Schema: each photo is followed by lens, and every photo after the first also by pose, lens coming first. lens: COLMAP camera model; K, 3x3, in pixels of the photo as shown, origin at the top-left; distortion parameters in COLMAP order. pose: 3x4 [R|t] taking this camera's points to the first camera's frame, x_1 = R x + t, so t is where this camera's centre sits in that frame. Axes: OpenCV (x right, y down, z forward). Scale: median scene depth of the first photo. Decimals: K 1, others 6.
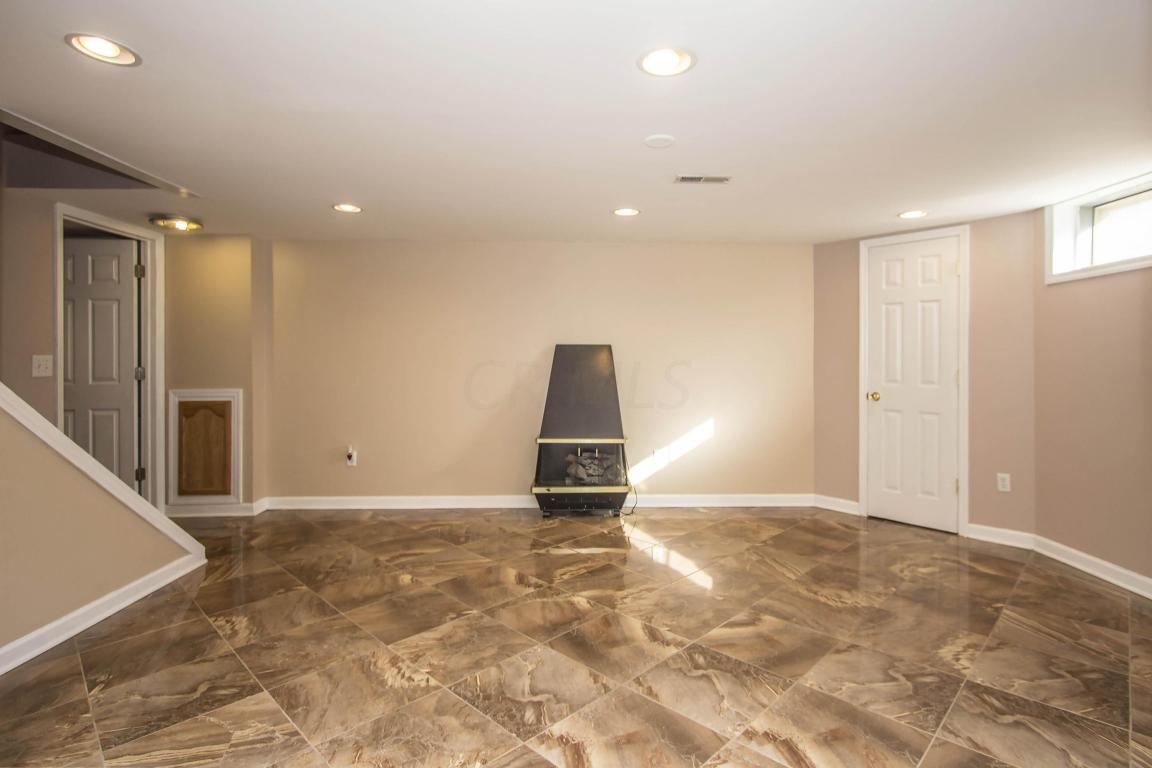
lens RADIAL K [[526.6, 0, 576.0], [0, 526.6, 384.0], [0, 0, 1]] dist [-0.031289, 0.000540]
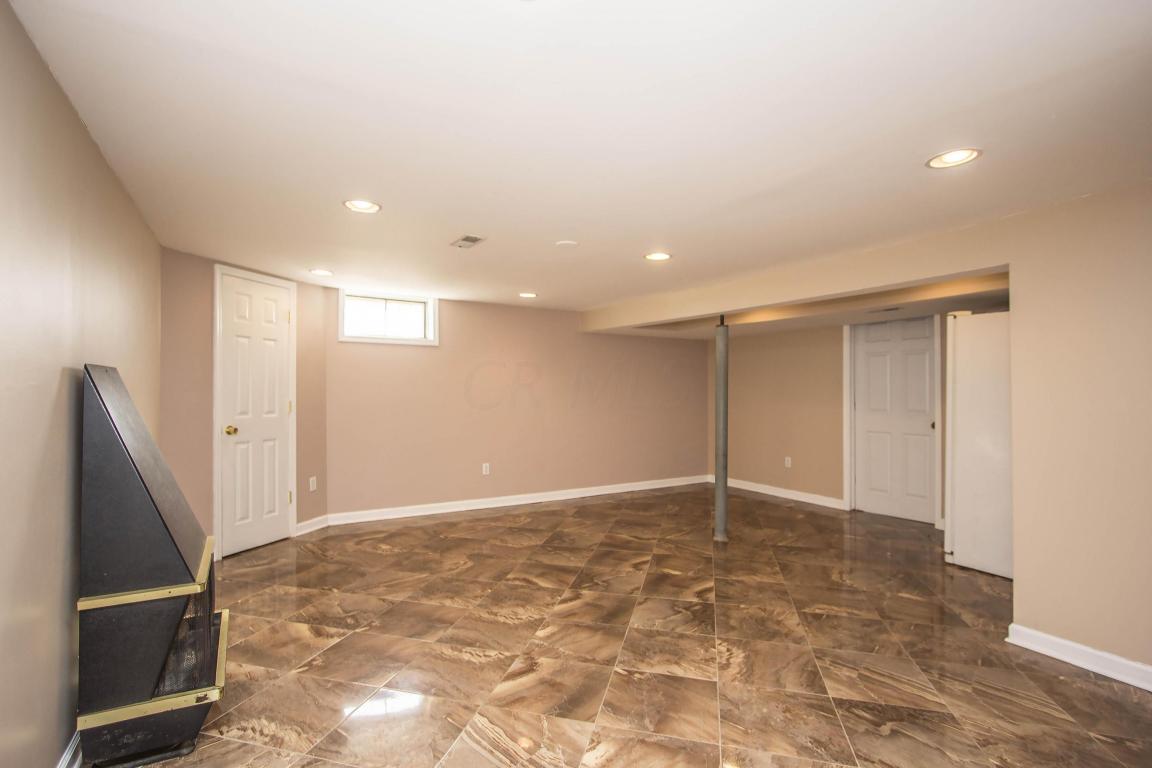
lens RADIAL K [[546.0, 0, 576.0], [0, 546.0, 384.0], [0, 0, 1]] dist [0.000754, 0.000463]
pose [[-0.496019, -0.001185, 0.868311, -1.194008], [0.013300, 0.999871, 0.008961, -0.116870], [-0.868210, 0.015993, -0.495939, 1.803992]]
